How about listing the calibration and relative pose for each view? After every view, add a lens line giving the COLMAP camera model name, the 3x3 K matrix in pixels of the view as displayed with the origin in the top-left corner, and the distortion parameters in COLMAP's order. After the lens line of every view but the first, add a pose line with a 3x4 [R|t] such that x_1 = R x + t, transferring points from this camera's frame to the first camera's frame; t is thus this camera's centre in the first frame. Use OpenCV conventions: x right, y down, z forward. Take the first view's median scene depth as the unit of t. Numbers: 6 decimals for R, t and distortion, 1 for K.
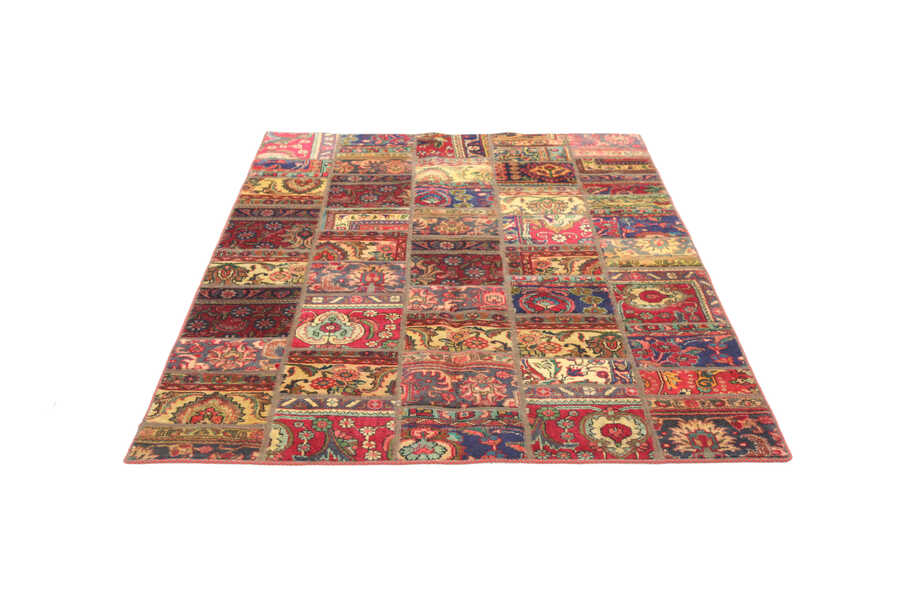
lens RADIAL K [[1096.1, 0, 450.4], [0, 1096.1, 296.9], [0, 0, 1]] dist [-0.052892, 0.000000]
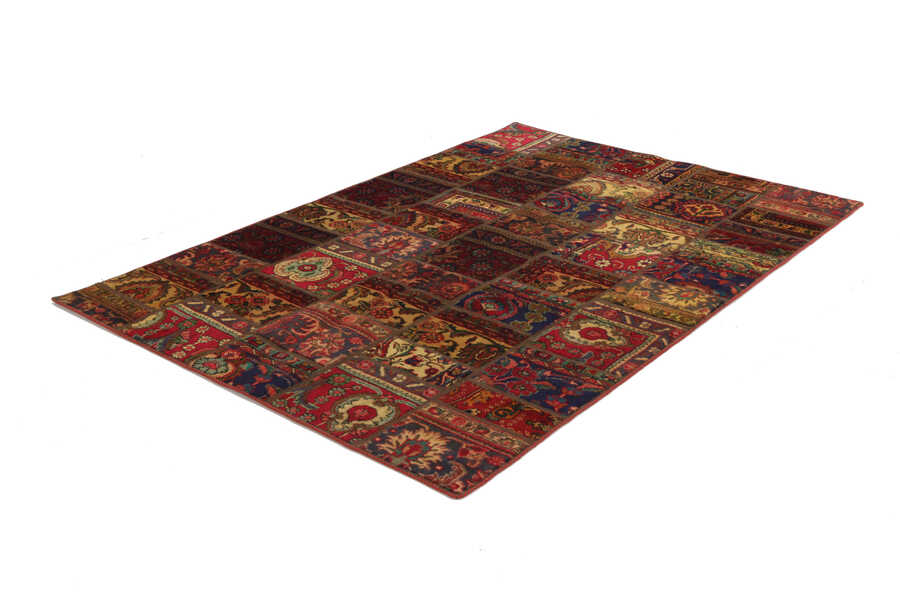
lens RADIAL K [[1067.8, 0, 448.4], [0, 1067.8, 301.1], [0, 0, 1]] dist [-0.033908, 0.000000]
pose [[0.760470, 0.271839, -0.589736, 0.665598], [-0.288100, 0.955128, 0.068759, -0.057016], [0.581965, 0.117614, 0.804664, 0.216243]]
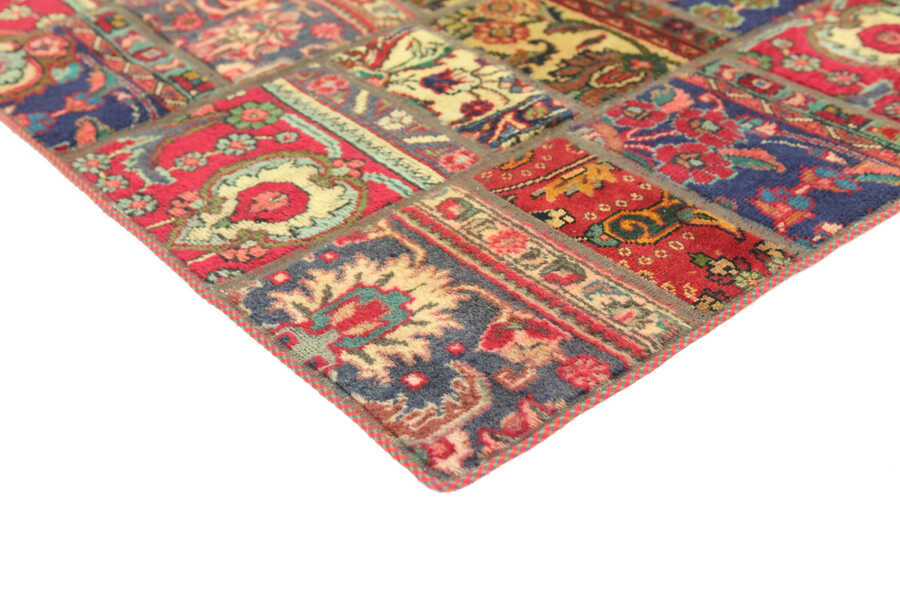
lens RADIAL K [[1158.6, 0, 449.4], [0, 1158.6, 300.1], [0, 0, 1]] dist [0.025905, 0.000000]
pose [[0.629809, 0.448681, -0.634055, 0.414570], [-0.314231, 0.893688, 0.320281, 0.000183], [0.710352, -0.002476, 0.703843, 0.656653]]
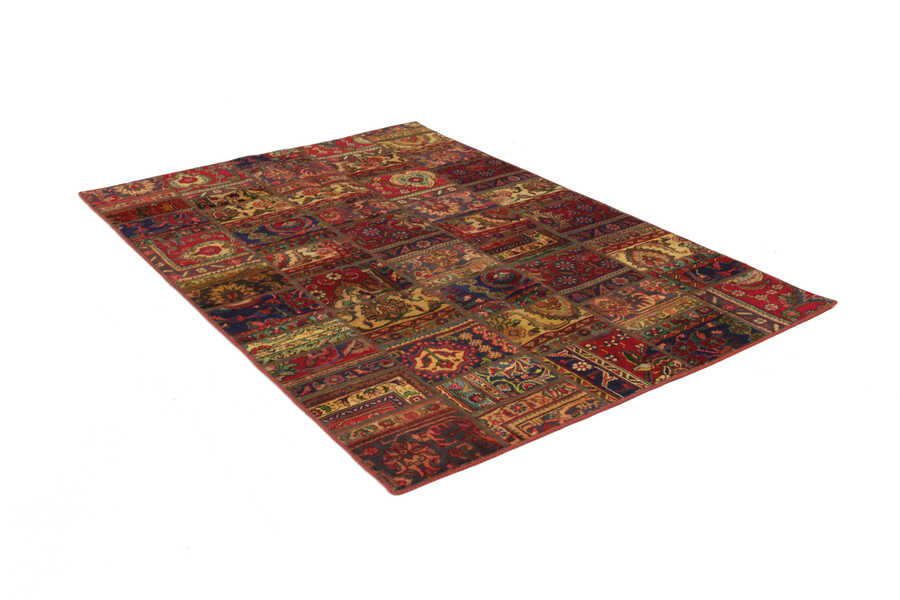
lens RADIAL K [[1047.8, 0, 447.9], [0, 1047.8, 300.5], [0, 0, 1]] dist [-0.042852, 0.000000]
pose [[-0.828137, 0.241223, -0.505965, 0.576638], [-0.263071, 0.629806, 0.730847, -0.873084], [0.494957, 0.738346, -0.458107, 1.777707]]
